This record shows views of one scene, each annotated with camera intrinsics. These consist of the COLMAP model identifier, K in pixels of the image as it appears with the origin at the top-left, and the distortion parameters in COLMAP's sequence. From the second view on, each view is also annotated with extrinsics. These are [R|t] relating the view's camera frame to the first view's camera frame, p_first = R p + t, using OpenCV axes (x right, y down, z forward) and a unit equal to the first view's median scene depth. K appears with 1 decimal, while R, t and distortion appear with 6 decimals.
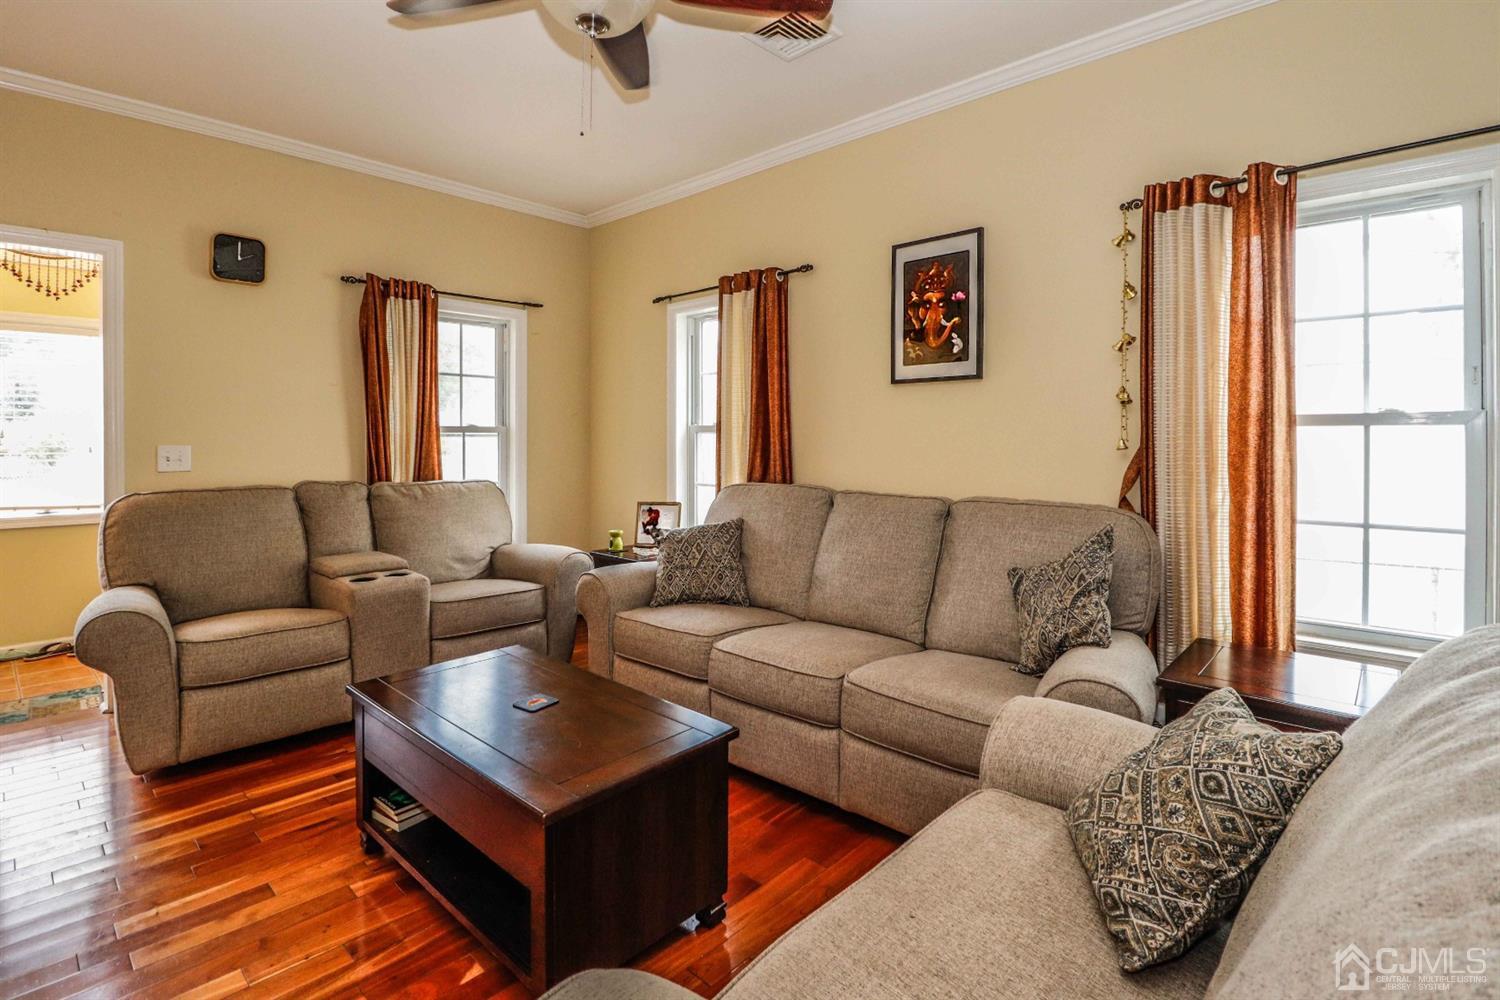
lens RADIAL K [[717.4, 0, 751.9], [0, 717.4, 448.6], [0, 0, 1]] dist [-0.000553, -0.000200]
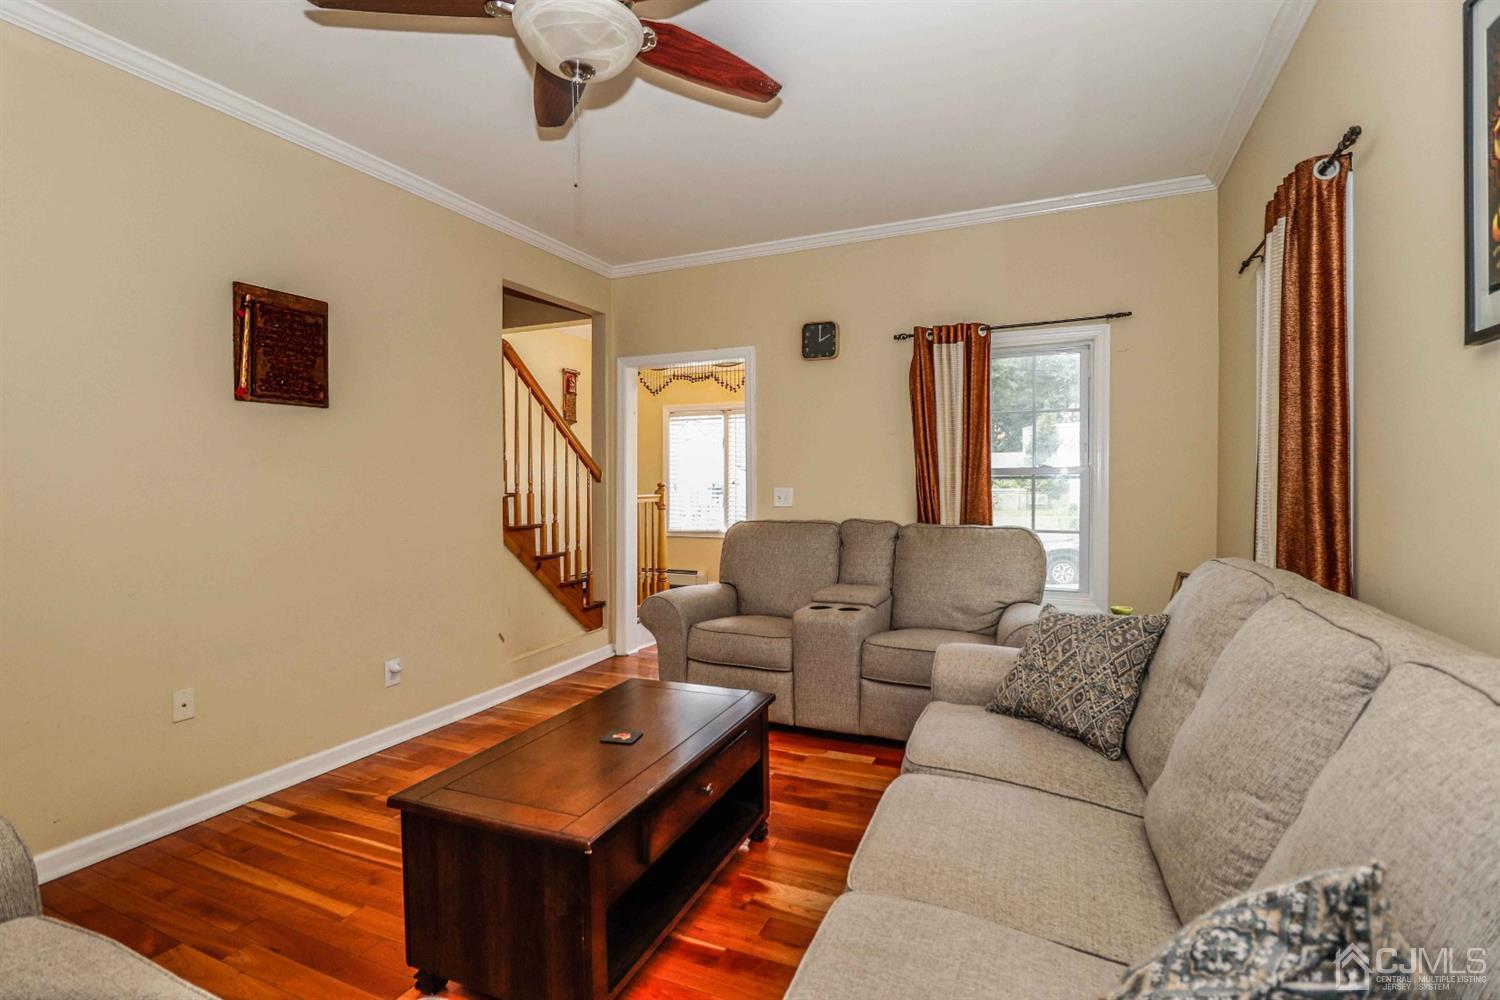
lens RADIAL K [[703.4, 0, 747.8], [0, 703.4, 484.4], [0, 0, 1]] dist [-0.000174, -0.000051]
pose [[0.332233, 0.001798, -0.943196, 0.441464], [-0.004897, 0.999988, 0.000181, -0.010690], [0.943185, 0.004559, 0.332237, 0.499075]]
